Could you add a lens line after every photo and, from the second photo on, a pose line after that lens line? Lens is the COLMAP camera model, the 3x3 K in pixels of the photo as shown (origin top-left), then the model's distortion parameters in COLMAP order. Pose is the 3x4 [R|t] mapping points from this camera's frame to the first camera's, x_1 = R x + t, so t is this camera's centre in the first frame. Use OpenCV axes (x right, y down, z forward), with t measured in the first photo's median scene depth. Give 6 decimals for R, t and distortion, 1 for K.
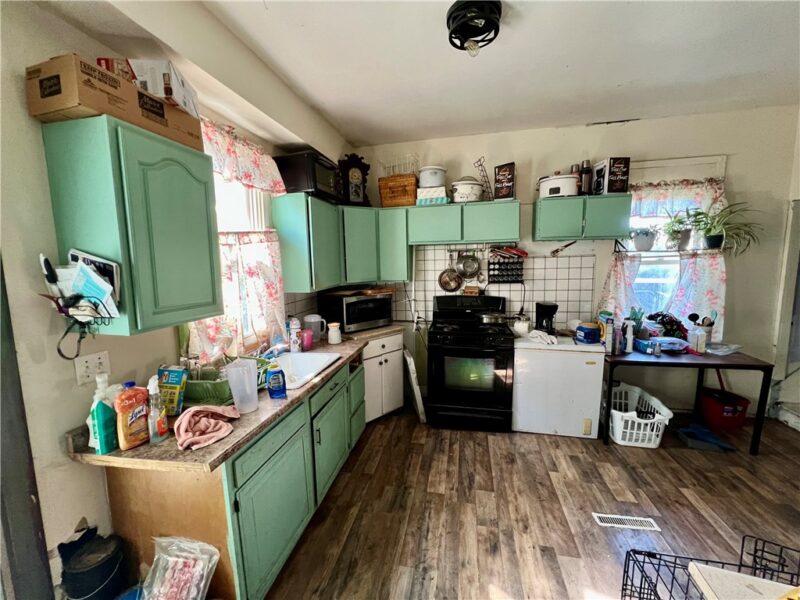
lens RADIAL K [[320.2, 0, 399.4], [0, 320.2, 294.6], [0, 0, 1]] dist [-0.001445, -0.000034]
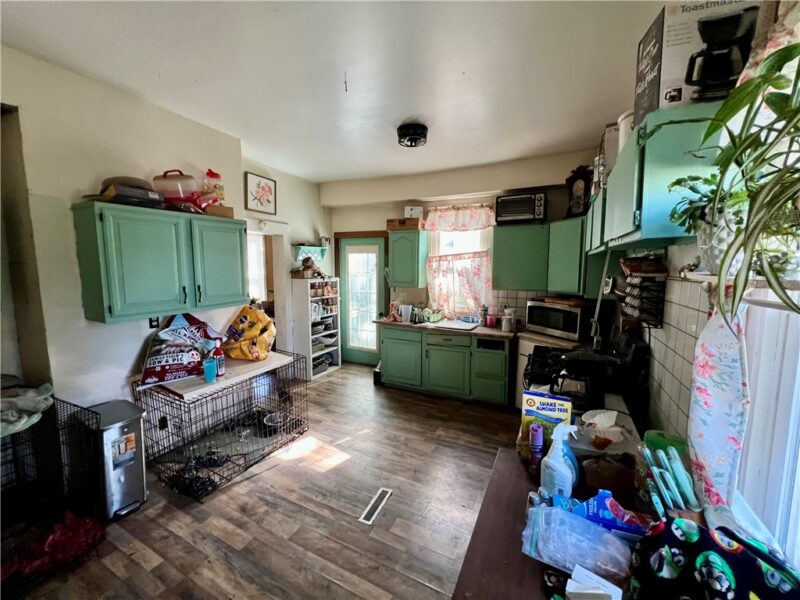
lens RADIAL K [[320.2, 0, 399.4], [0, 320.2, 294.6], [0, 0, 1]] dist [-0.001445, -0.000034]
pose [[-0.248909, 0.112454, -0.961976, 1.663061], [-0.102943, 0.984539, 0.141727, -0.201032], [0.963040, 0.134306, -0.233485, 1.213066]]
